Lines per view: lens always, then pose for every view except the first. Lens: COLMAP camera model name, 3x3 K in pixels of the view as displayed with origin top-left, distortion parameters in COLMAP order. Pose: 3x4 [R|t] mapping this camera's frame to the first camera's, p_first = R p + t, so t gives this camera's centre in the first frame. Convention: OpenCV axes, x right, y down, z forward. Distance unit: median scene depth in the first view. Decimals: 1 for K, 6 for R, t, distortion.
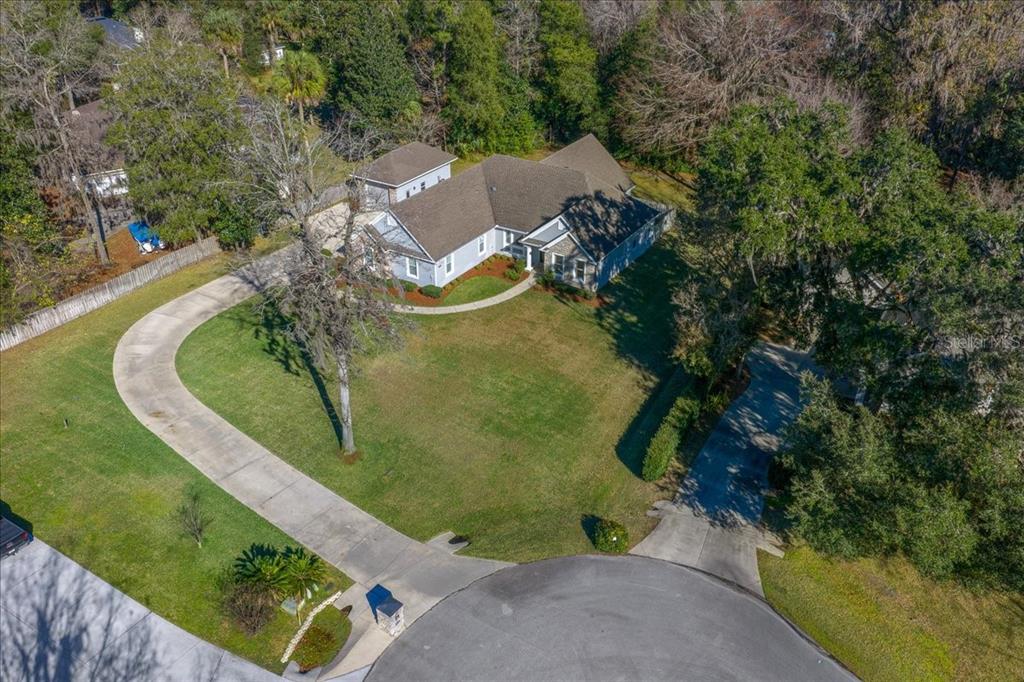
lens RADIAL K [[835.0, 0, 510.1], [0, 835.0, 343.4], [0, 0, 1]] dist [0.013858, -0.010132]
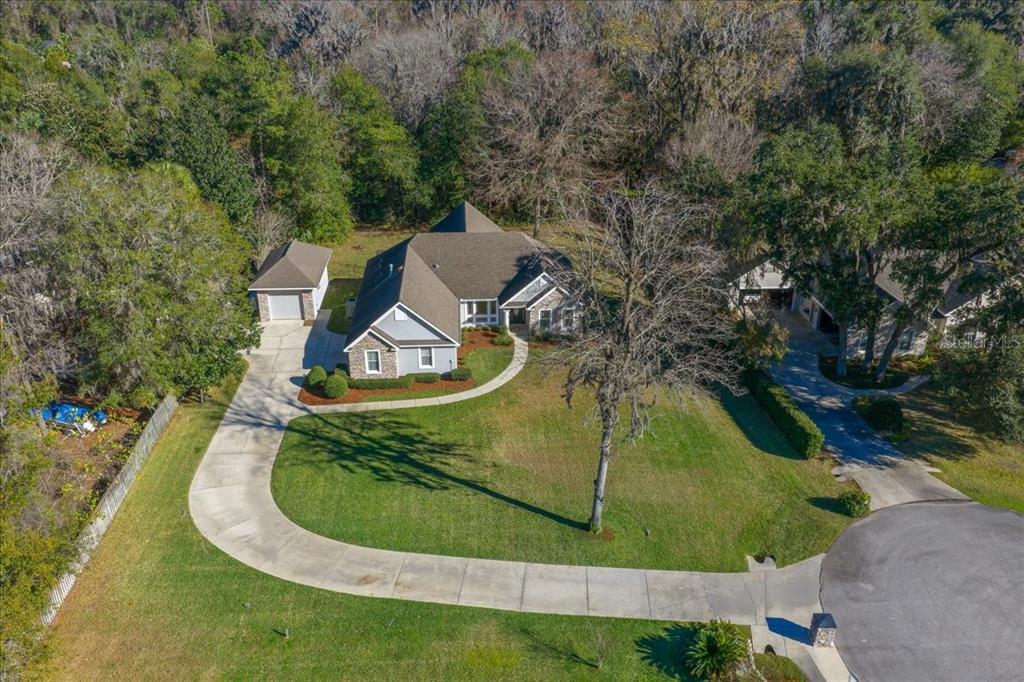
lens RADIAL K [[835.0, 0, 508.2], [0, 835.0, 338.8], [0, 0, 1]] dist [0.013858, -0.010132]
pose [[0.818977, -0.247638, 0.517641, -0.558945], [0.292220, 0.956339, -0.004821, -0.084036], [-0.493847, 0.155213, 0.855584, 0.139378]]
